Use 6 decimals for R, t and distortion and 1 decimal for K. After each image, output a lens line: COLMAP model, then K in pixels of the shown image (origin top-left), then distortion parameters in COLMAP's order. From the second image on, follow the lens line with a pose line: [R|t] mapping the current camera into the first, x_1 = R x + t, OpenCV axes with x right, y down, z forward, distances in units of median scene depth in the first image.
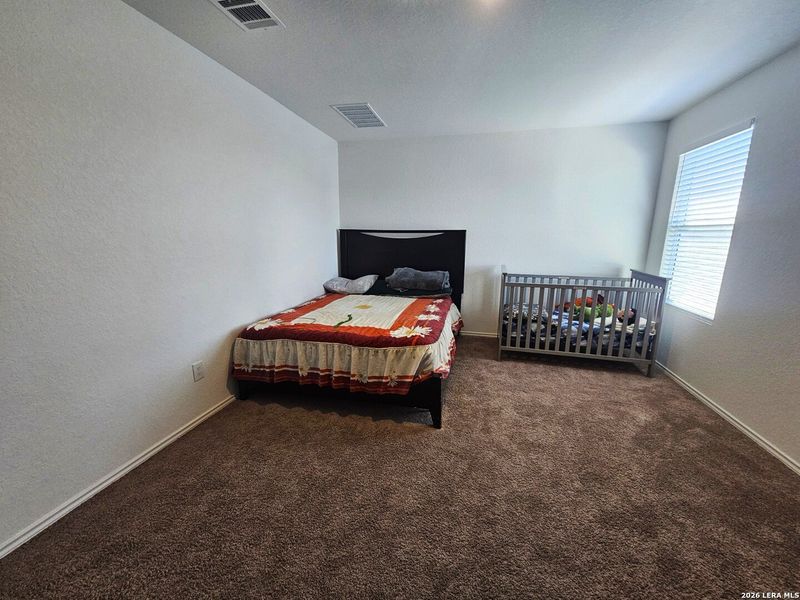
lens RADIAL K [[327.8, 0, 397.6], [0, 327.8, 300.0], [0, 0, 1]] dist [-0.000705, 0.000050]
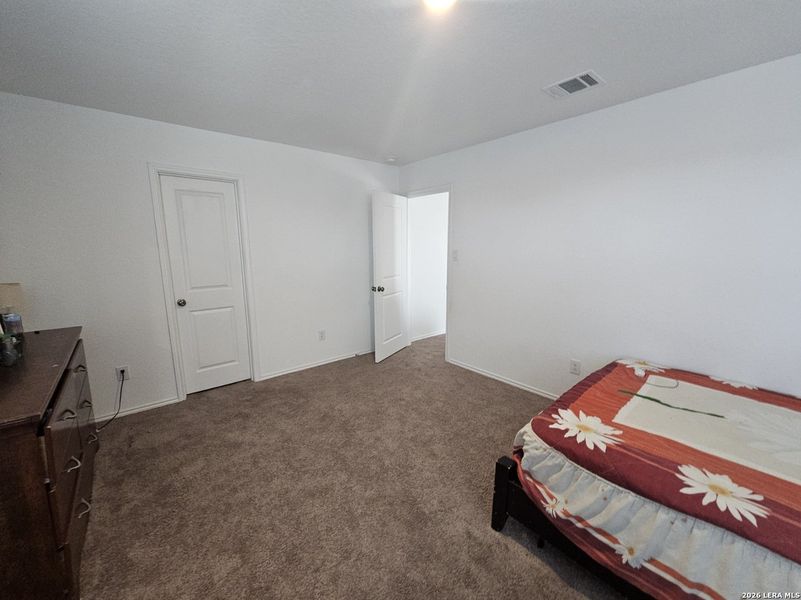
lens RADIAL K [[328.2, 0, 398.1], [0, 328.2, 300.0], [0, 0, 1]] dist [-0.000705, 0.000050]
pose [[-0.588408, 0.122253, -0.799268, 0.630109], [-0.166617, 0.948956, 0.267809, -0.210675], [0.791211, 0.290753, -0.538004, 0.894818]]
